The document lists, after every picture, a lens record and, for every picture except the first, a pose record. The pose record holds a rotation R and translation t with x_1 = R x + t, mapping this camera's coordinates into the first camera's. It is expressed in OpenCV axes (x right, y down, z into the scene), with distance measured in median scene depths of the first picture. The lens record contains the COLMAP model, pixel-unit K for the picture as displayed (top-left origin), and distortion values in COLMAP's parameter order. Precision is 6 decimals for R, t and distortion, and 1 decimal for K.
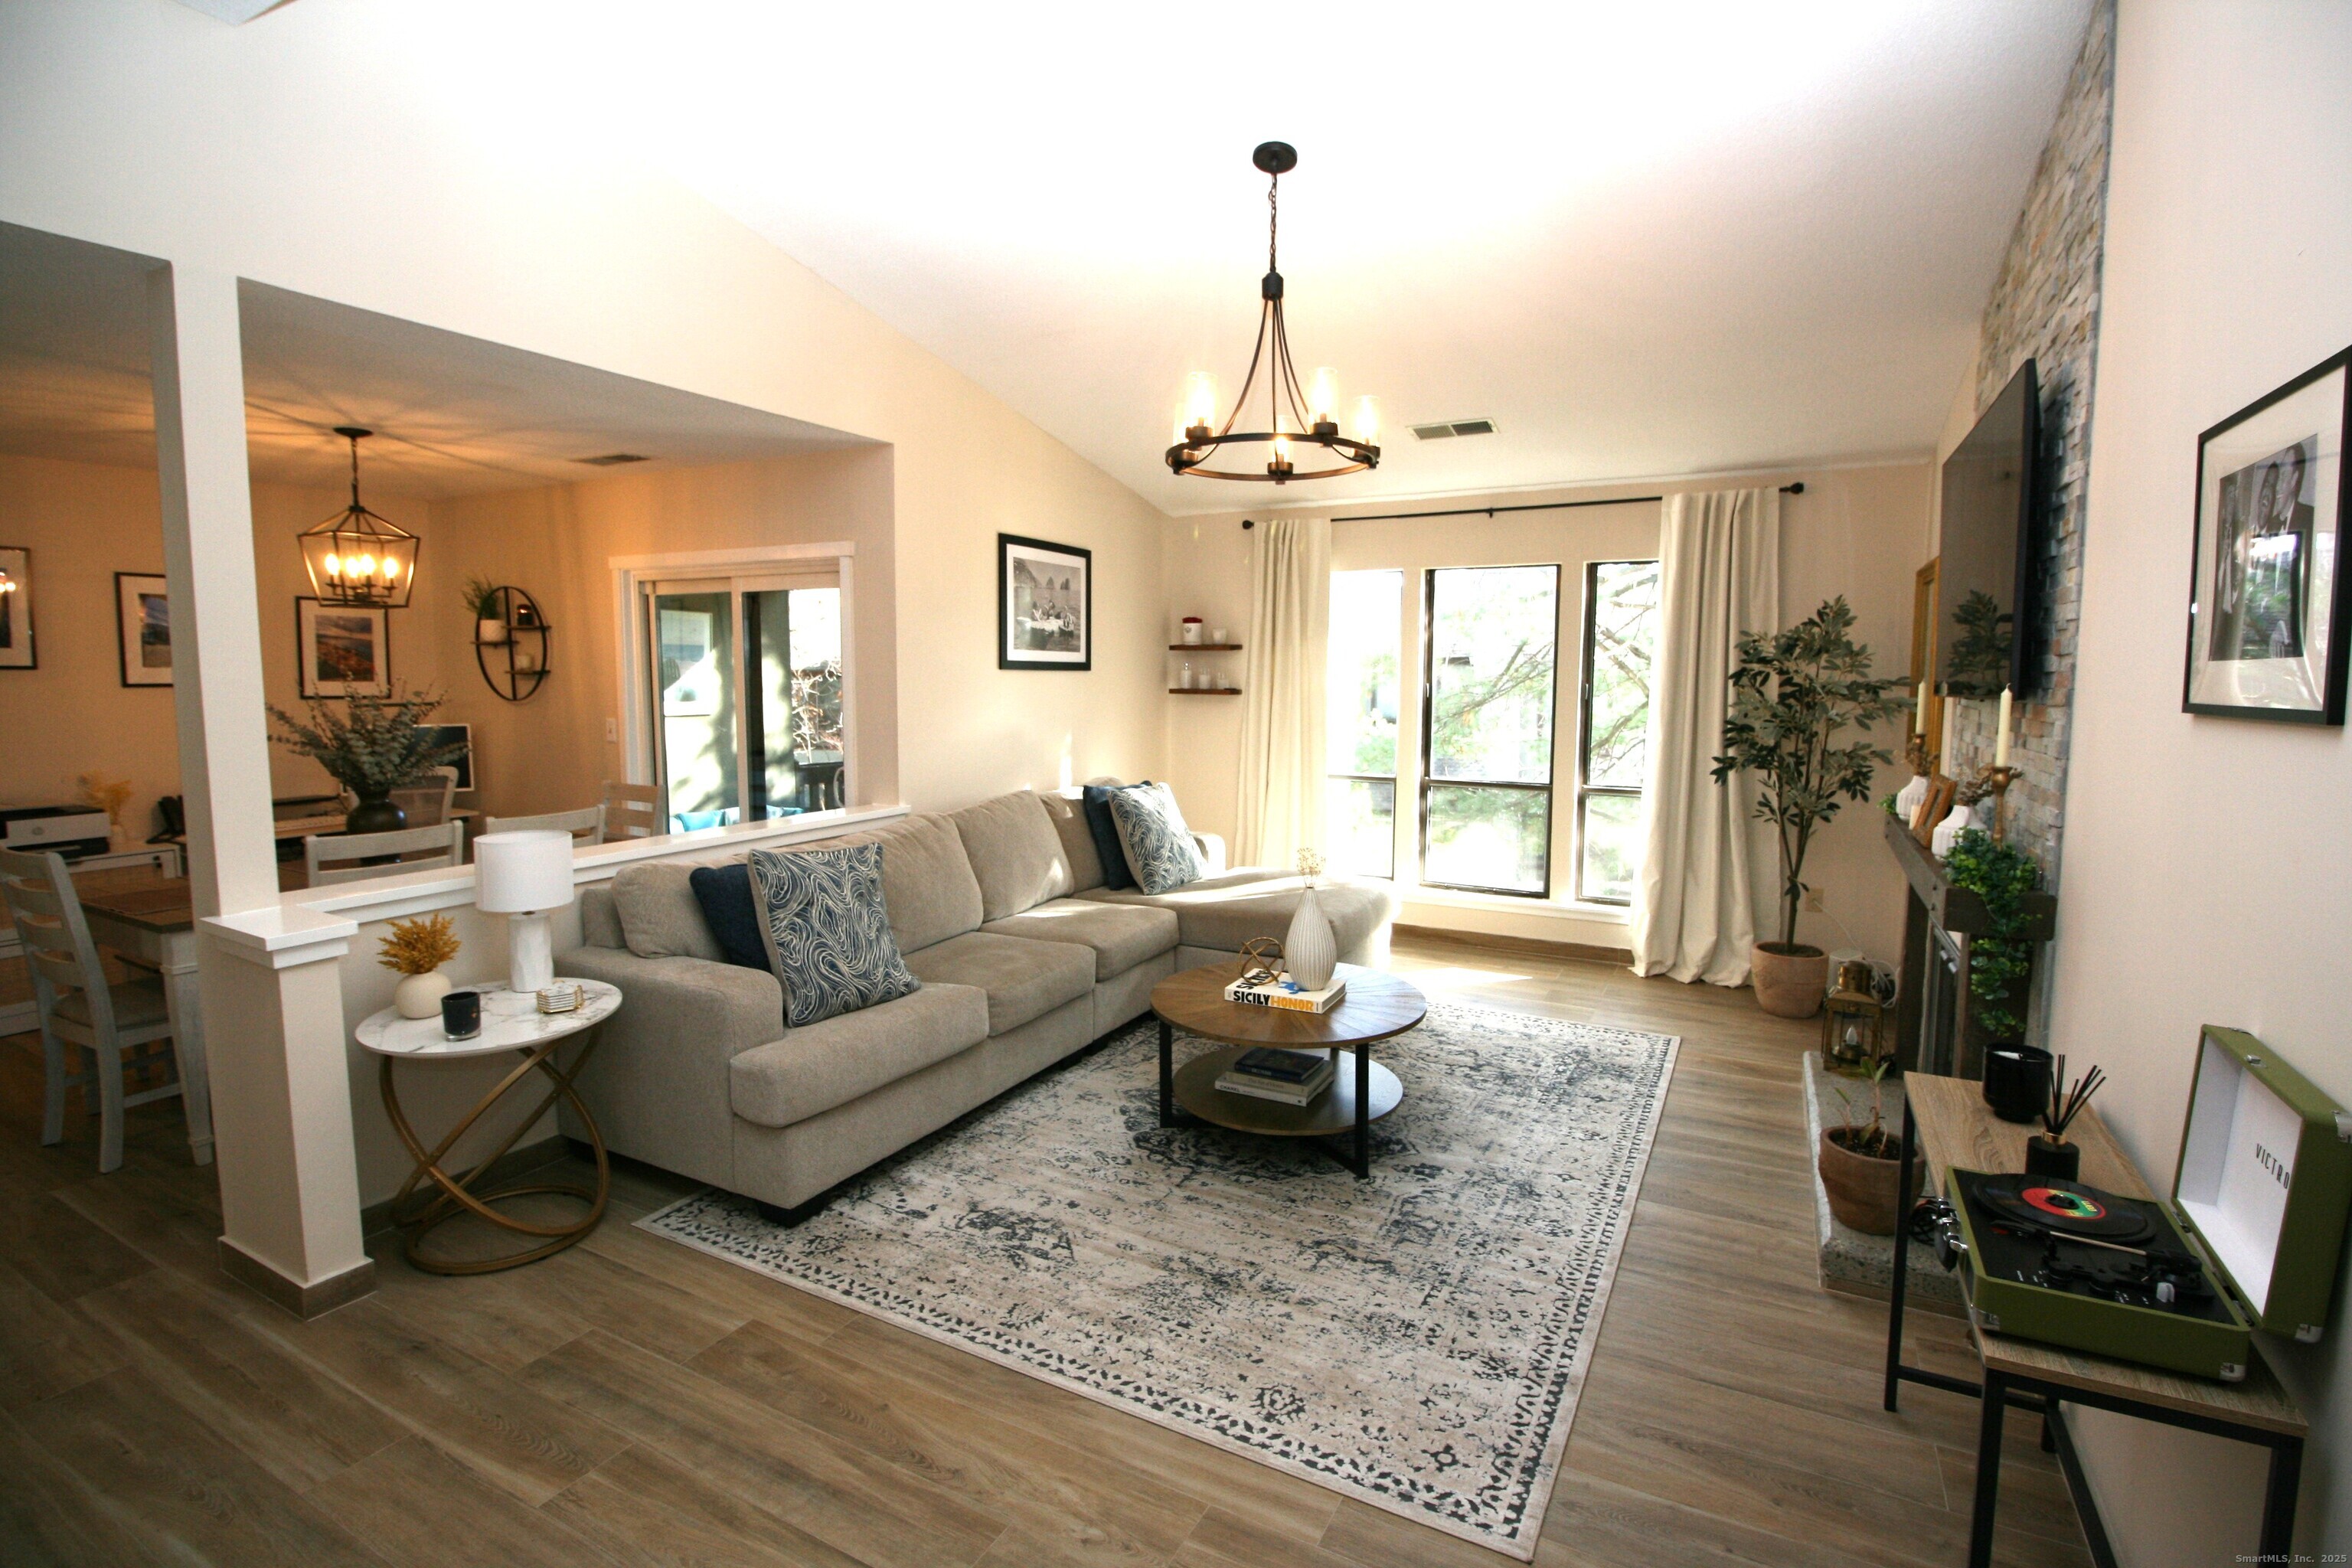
lens RADIAL K [[1097.9, 0, 1179.4], [0, 1097.9, 772.2], [0, 0, 1]] dist [0.002360, -0.015003]
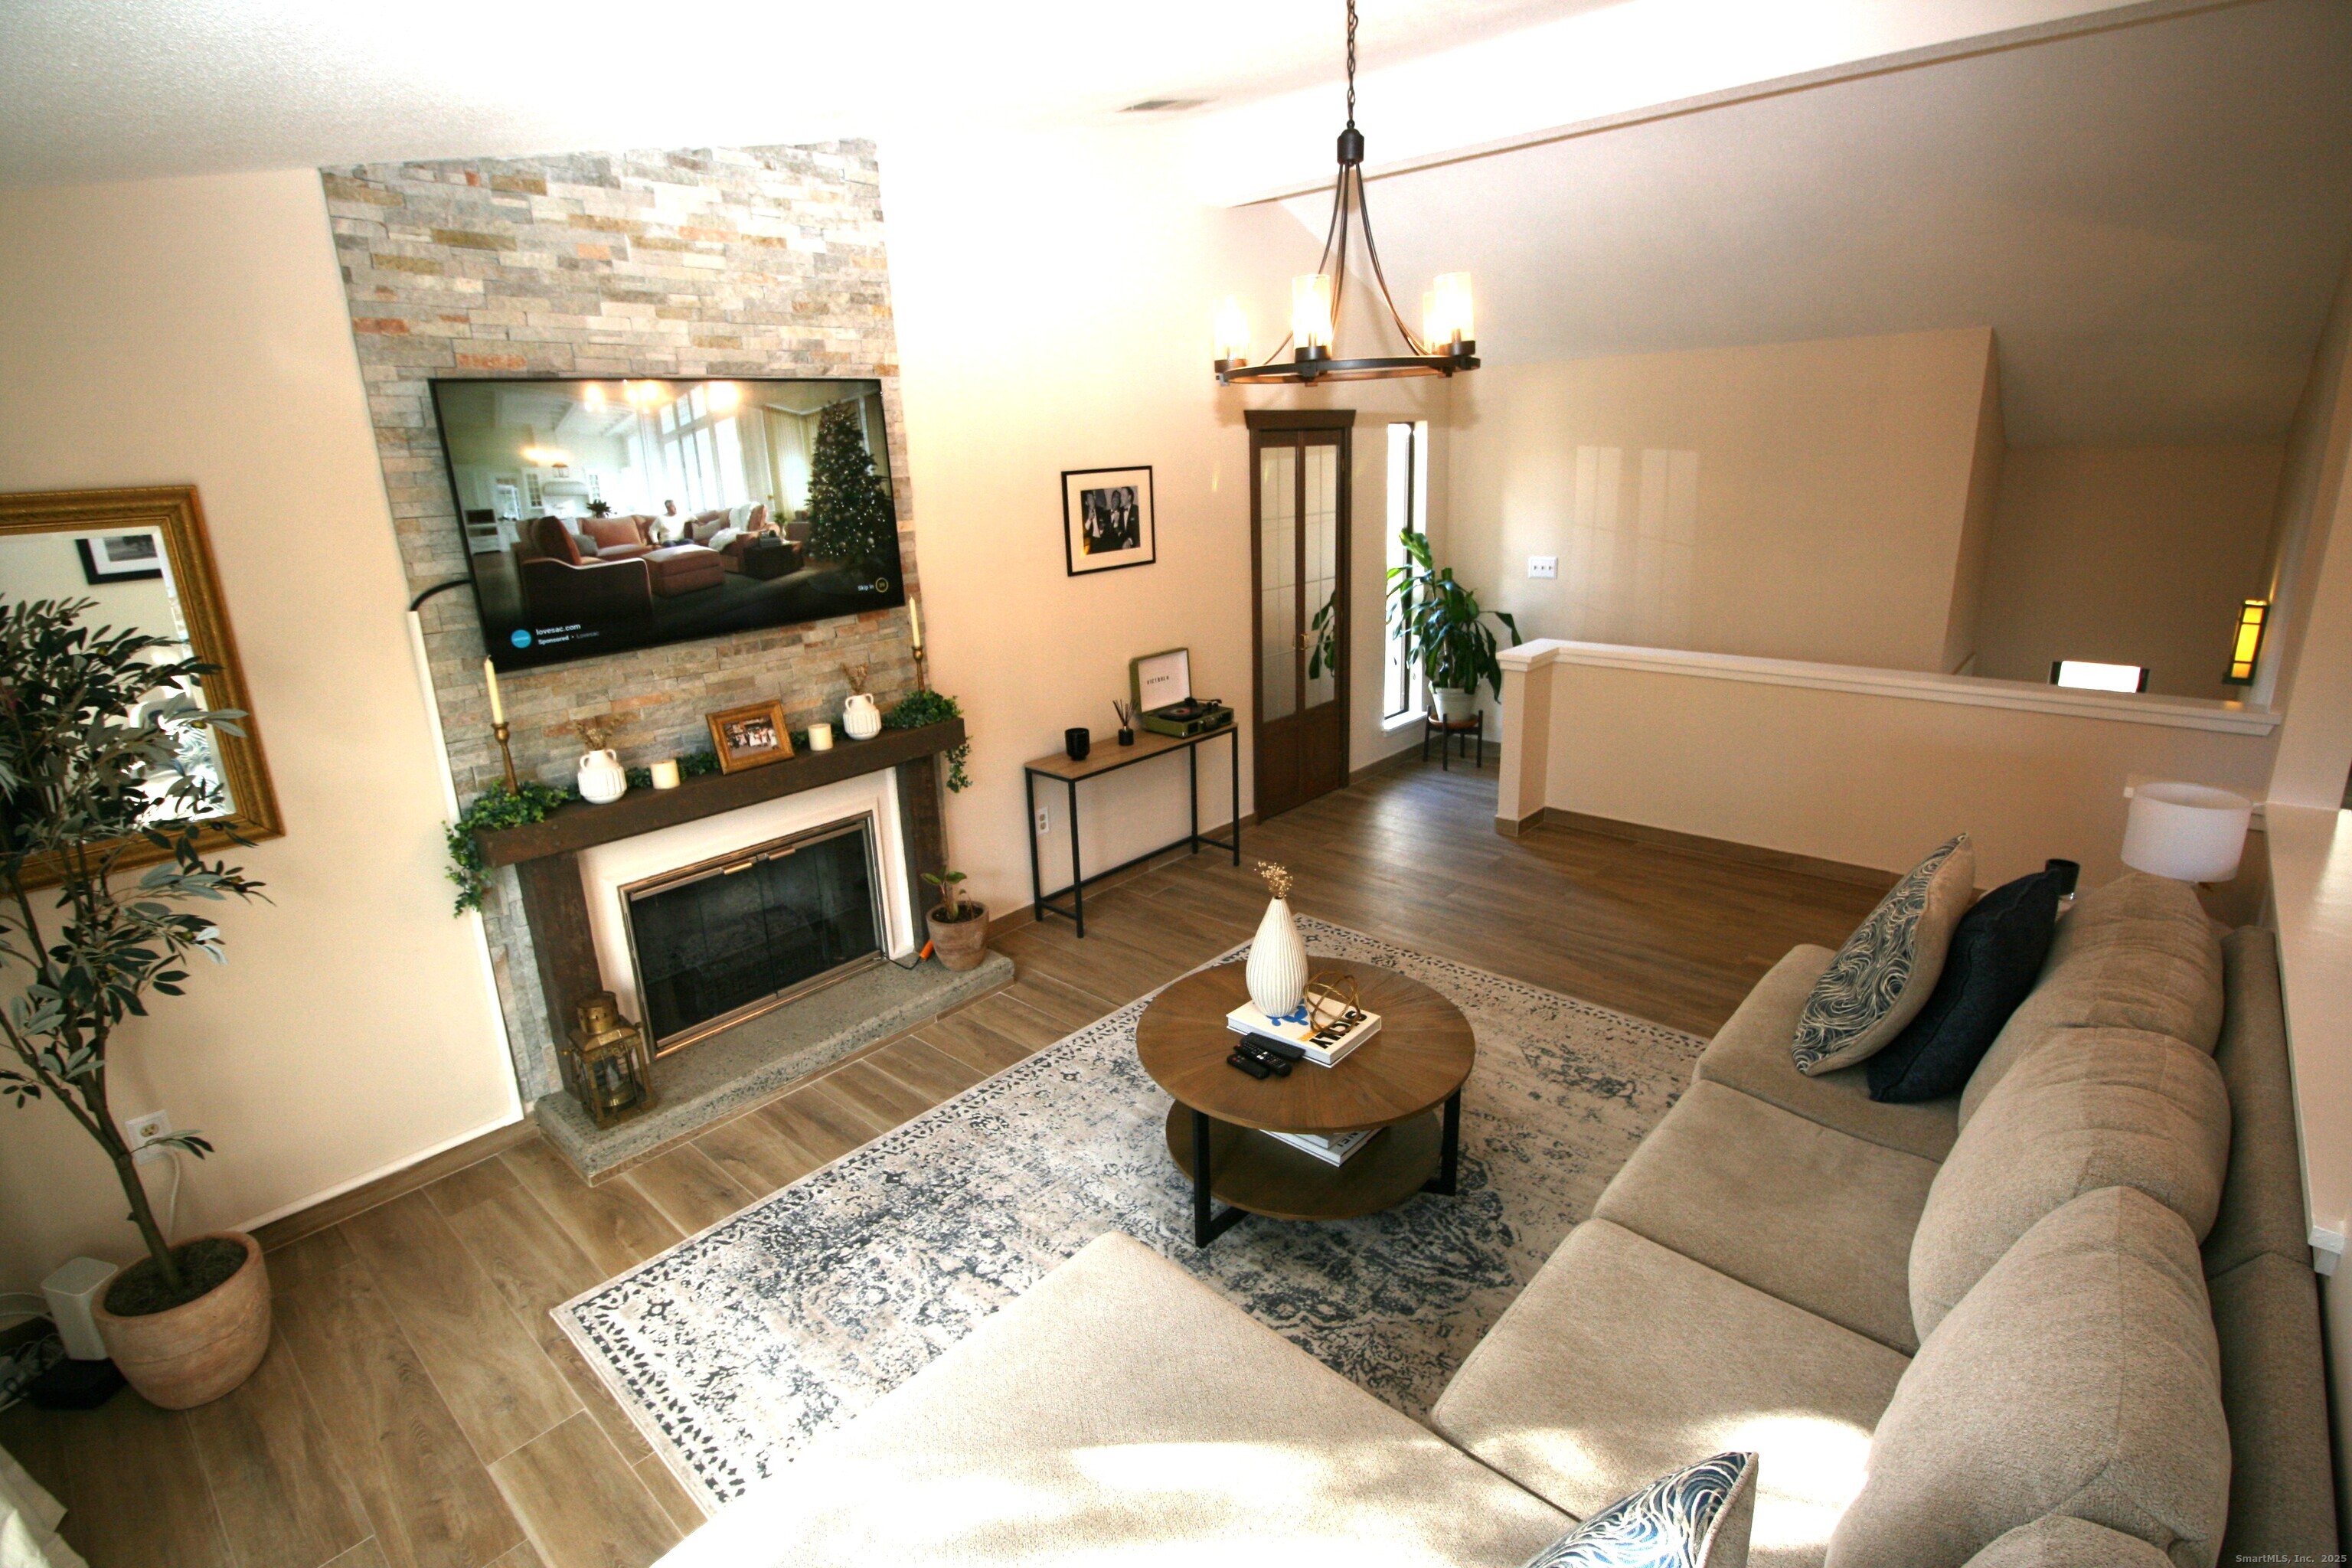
lens RADIAL K [[1126.1, 0, 1182.5], [0, 1126.1, 766.9], [0, 0, 1]] dist [0.011858, -0.017298]
pose [[-0.972786, -0.036216, 0.228860, -0.001103], [0.051562, 0.929109, 0.366194, -0.297981], [-0.225897, 0.368029, -0.901956, 1.736890]]
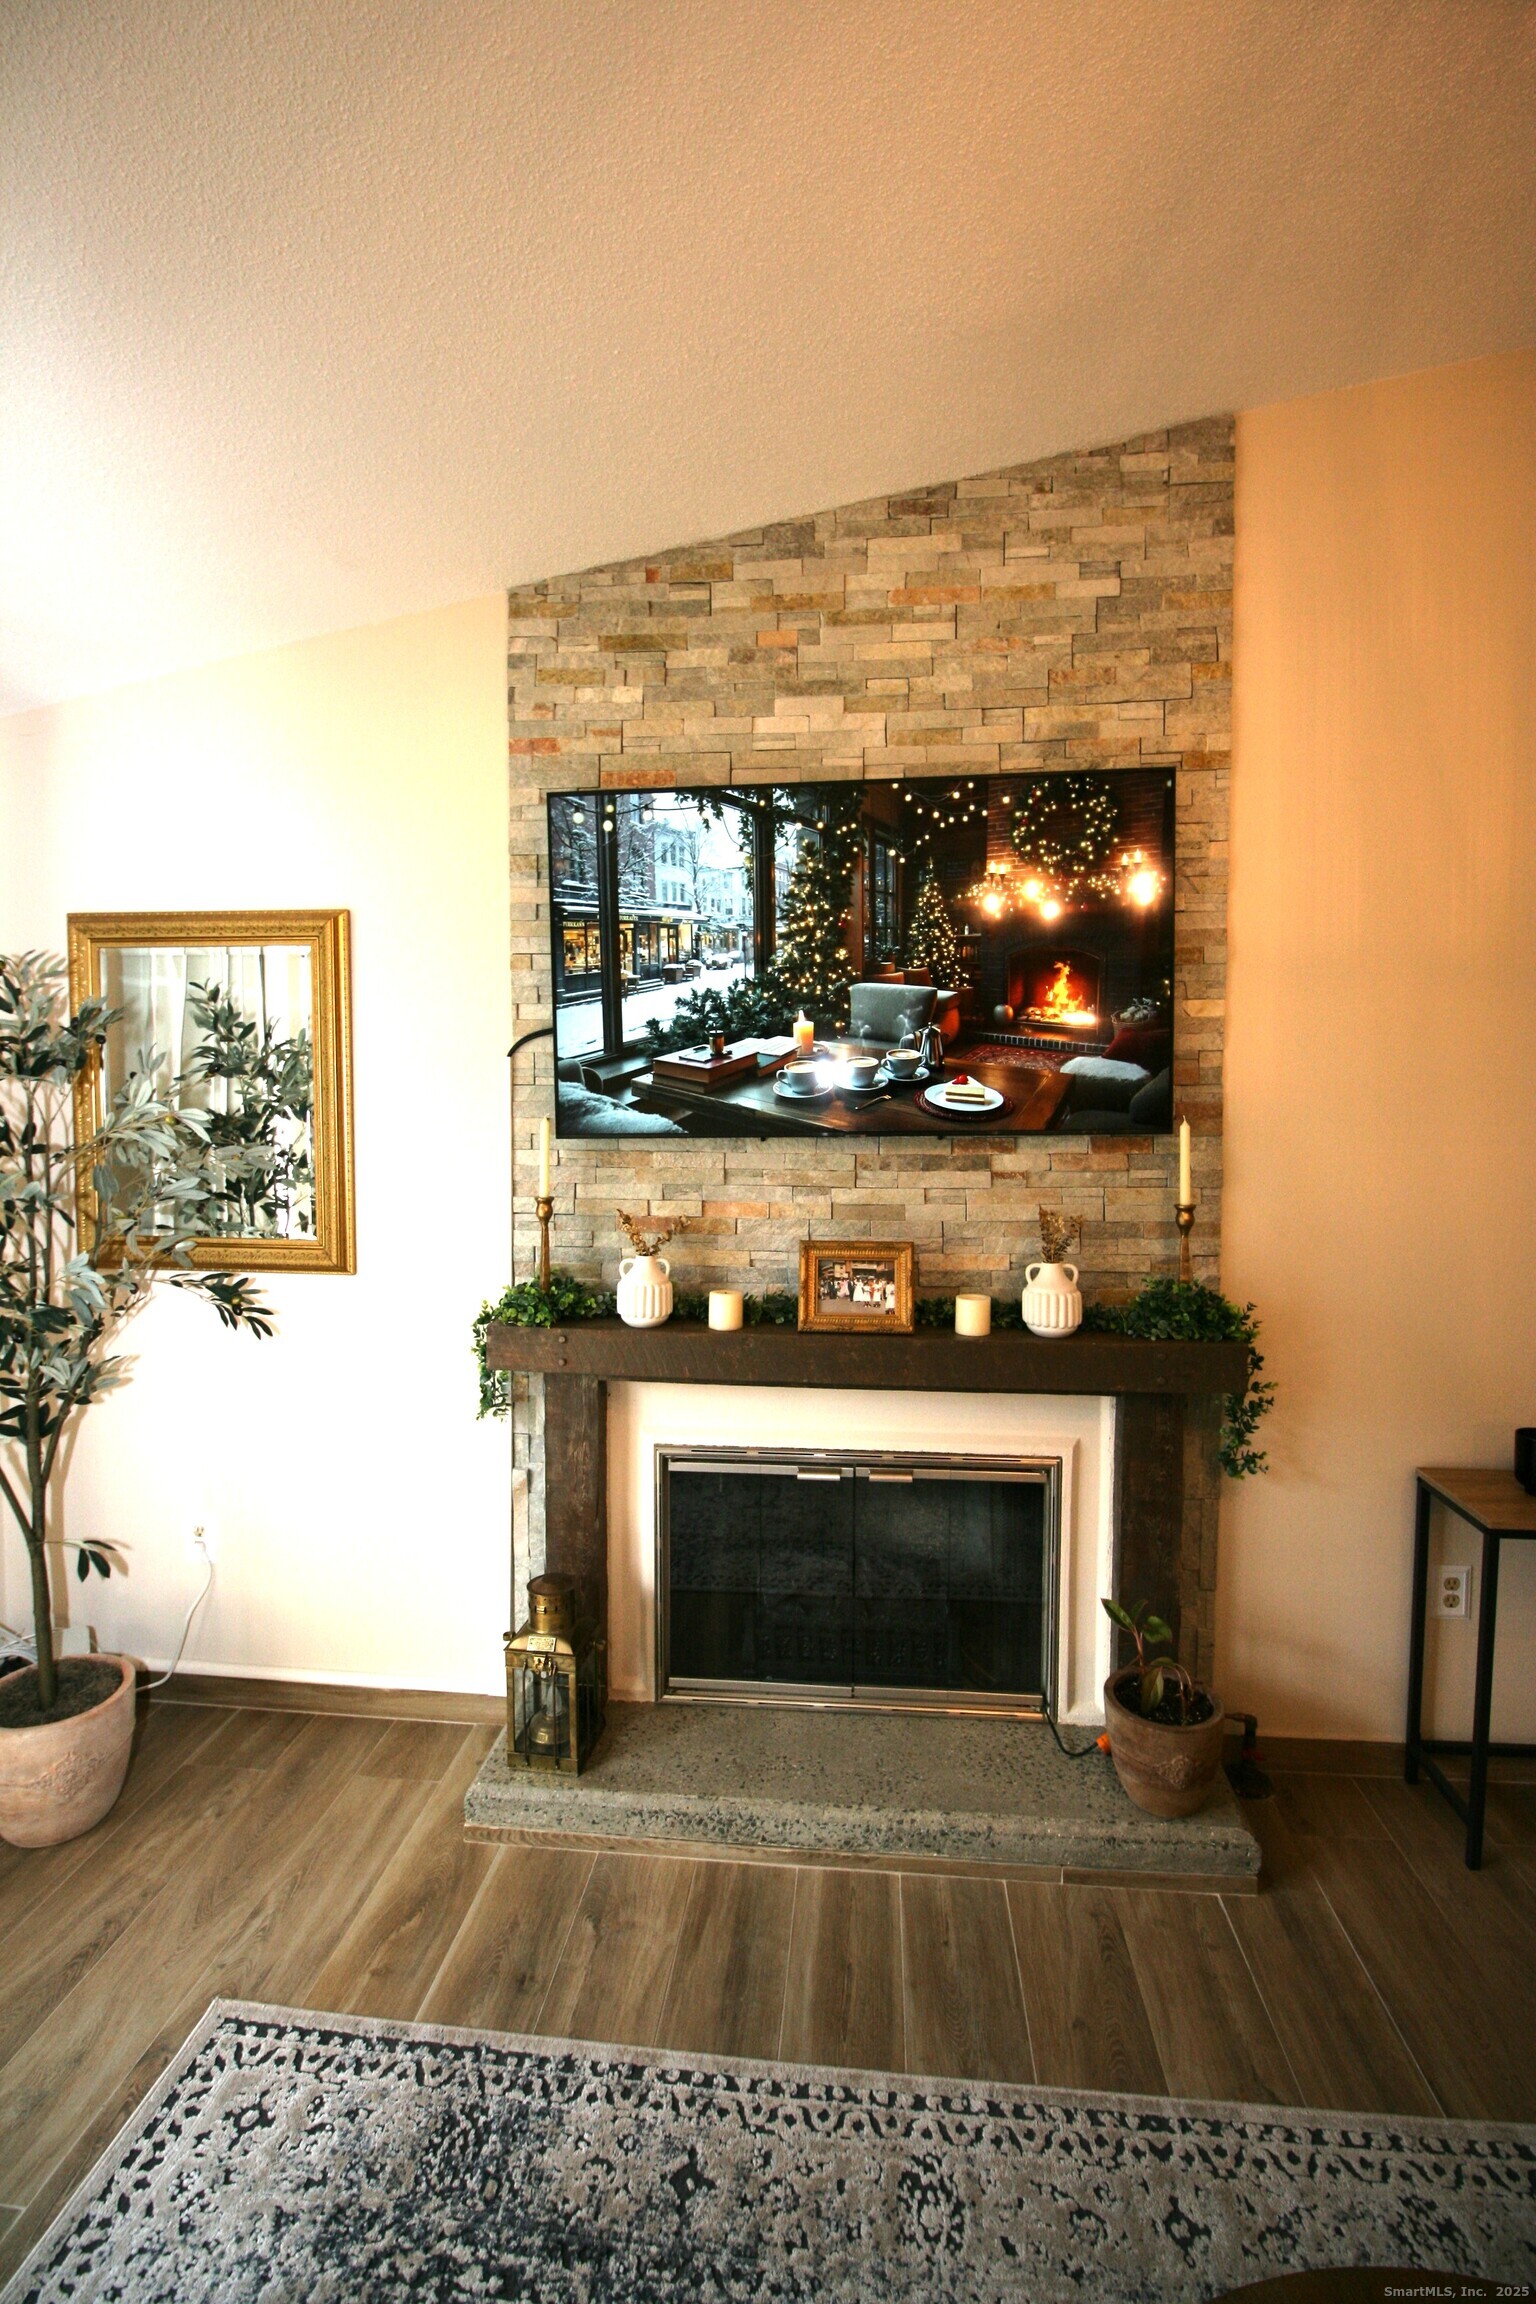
lens RADIAL K [[1074.9, 0, 760.7], [0, 1074.9, 1144.0], [0, 0, 1]] dist [0.001093, -0.013146]
pose [[-0.382096, -0.051073, 0.922710, 0.036923], [0.086009, 0.992172, 0.090534, -0.119727], [-0.920111, 0.113954, -0.374712, 1.180904]]
